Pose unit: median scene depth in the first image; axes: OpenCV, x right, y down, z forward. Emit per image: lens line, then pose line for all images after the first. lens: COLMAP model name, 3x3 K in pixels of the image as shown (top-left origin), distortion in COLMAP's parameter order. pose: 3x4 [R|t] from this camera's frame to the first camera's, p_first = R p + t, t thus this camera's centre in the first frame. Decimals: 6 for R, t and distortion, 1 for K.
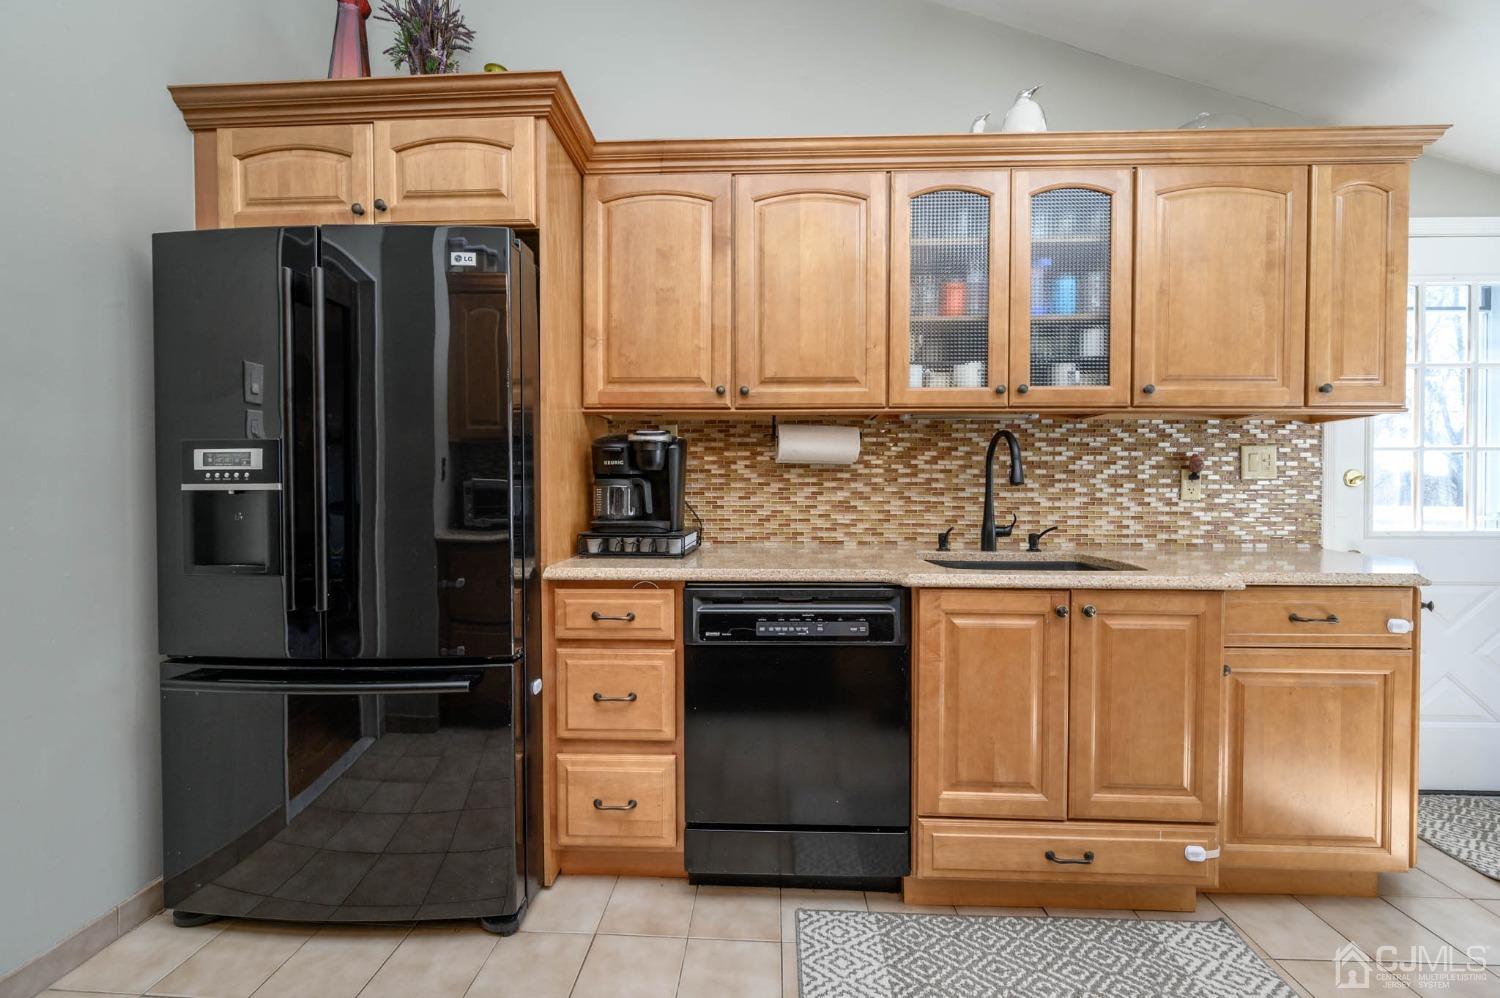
lens RADIAL K [[589.2, 0, 749.4], [0, 589.2, 496.6], [0, 0, 1]] dist [-0.001244, -0.000211]
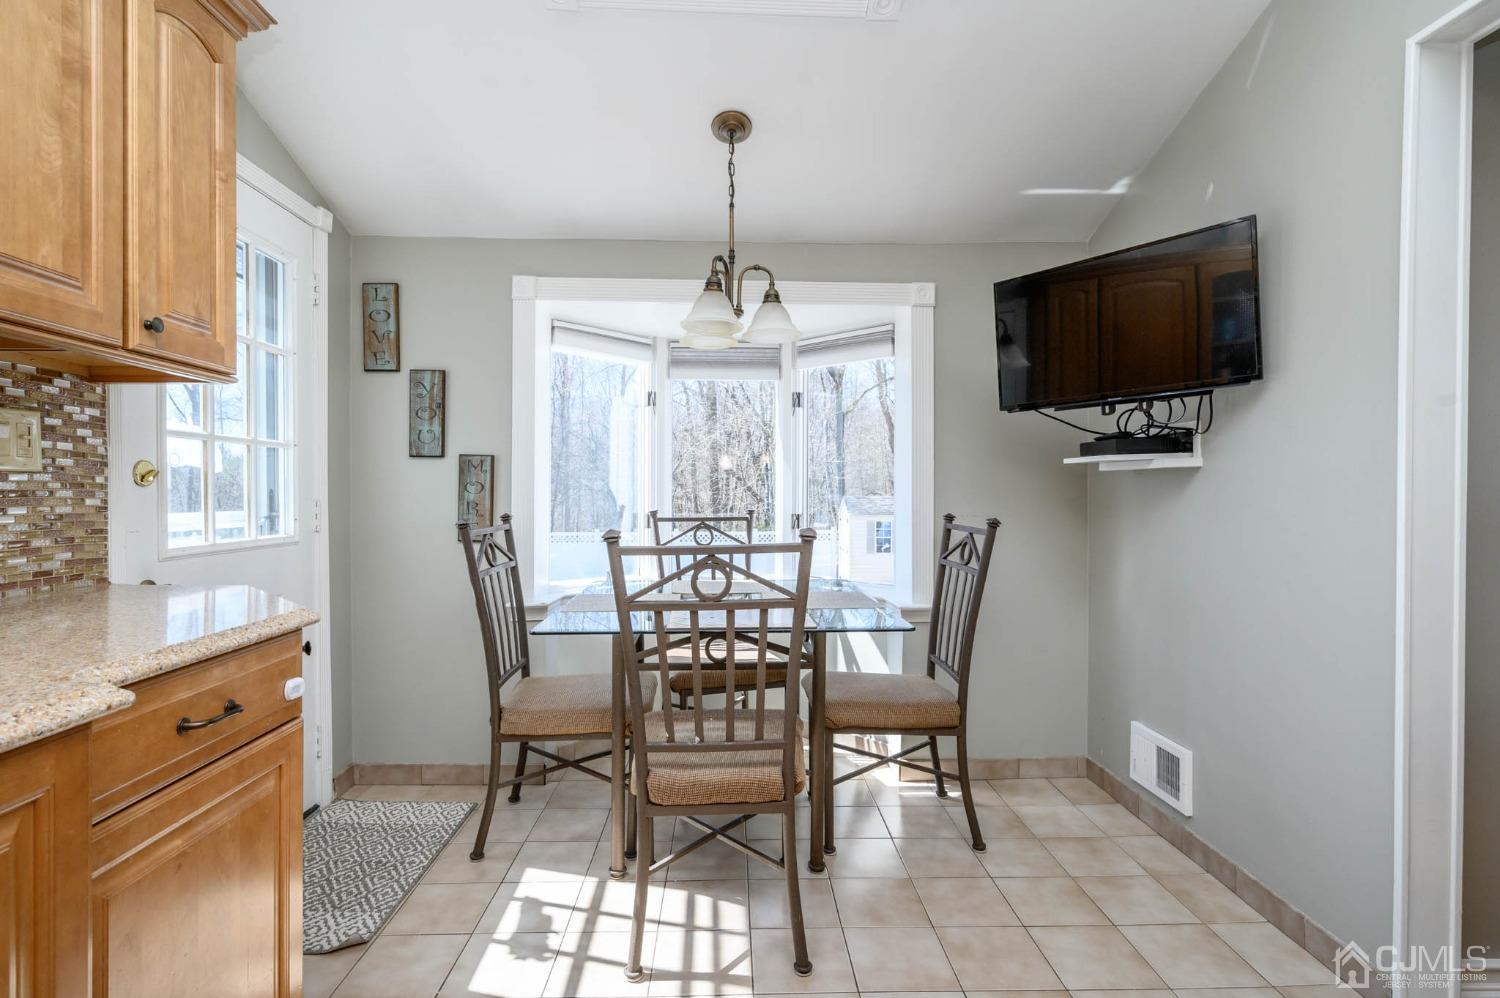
lens RADIAL K [[721.9, 0, 744.0], [0, 721.9, 498.4], [0, 0, 1]] dist [-0.001655, -0.000168]
pose [[-0.065066, -0.010207, 0.997829, 0.162380], [0.009287, 0.999898, 0.010834, -0.005307], [-0.997838, 0.009972, -0.064964, 0.372898]]
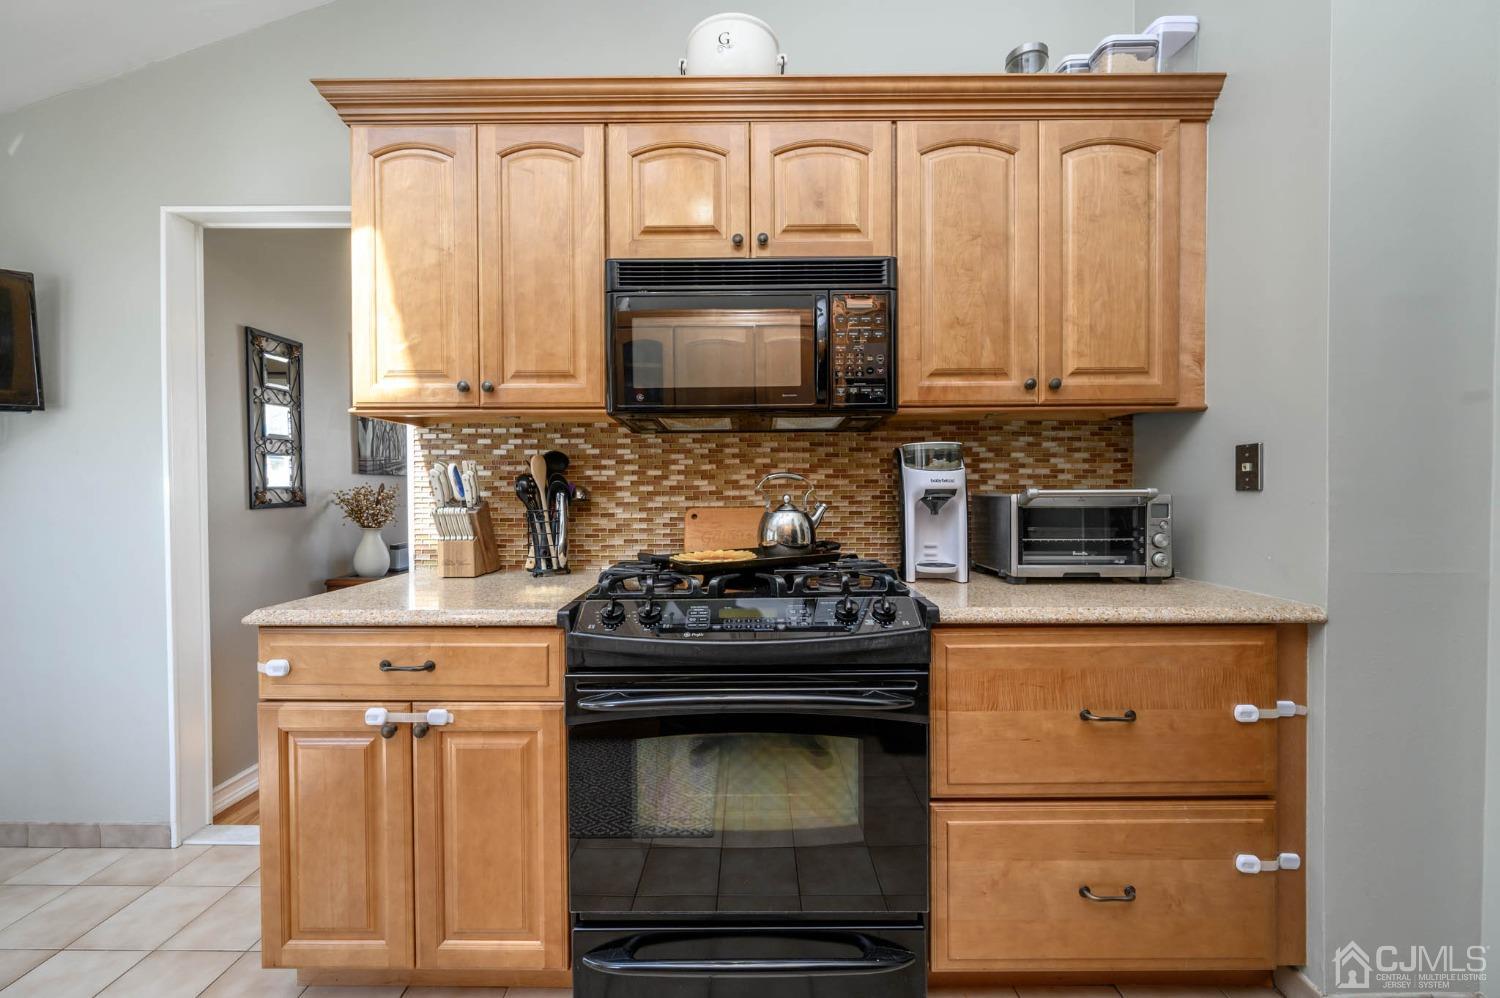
lens RADIAL K [[589.2, 0, 749.4], [0, 589.2, 496.6], [0, 0, 1]] dist [-0.001244, -0.000211]
pose [[-0.999560, 0.004452, -0.029342, -0.022807], [0.003667, 0.999635, 0.026760, -0.026938], [0.029450, 0.026641, -0.999211, 0.592208]]
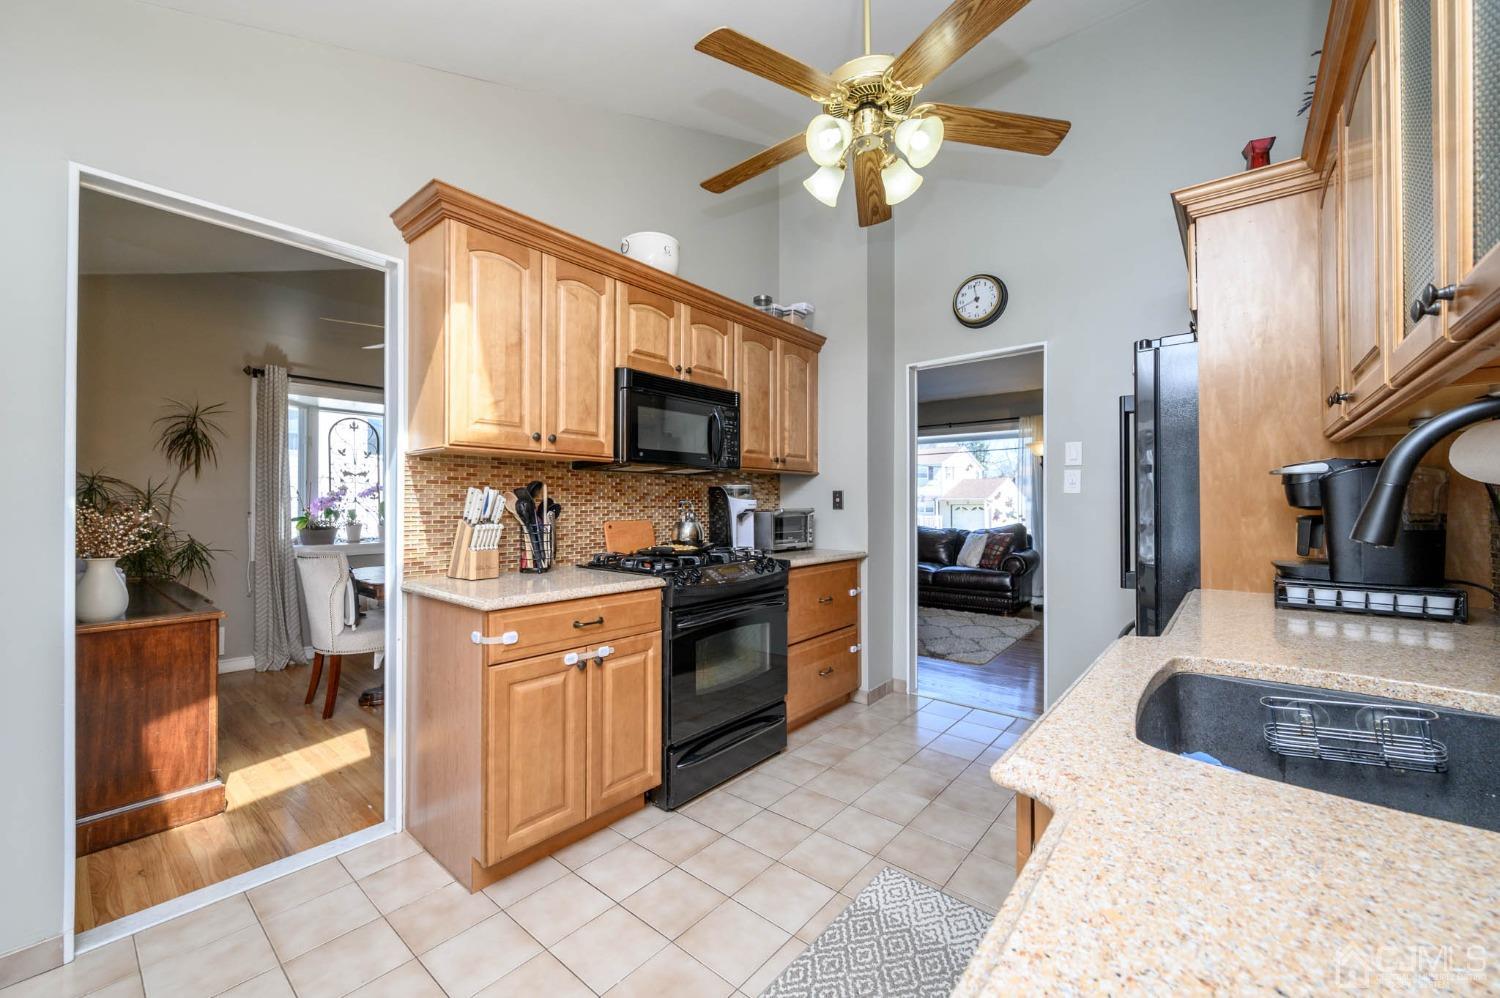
lens RADIAL K [[587.8, 0, 741.3], [0, 587.8, 499.4], [0, 0, 1]] dist [-0.001520, -0.000223]
pose [[-0.616425, -0.006068, -0.787390, 0.879654], [-0.010067, 0.999949, 0.000174, -0.039271], [0.787349, 0.008034, -0.616455, 0.756594]]
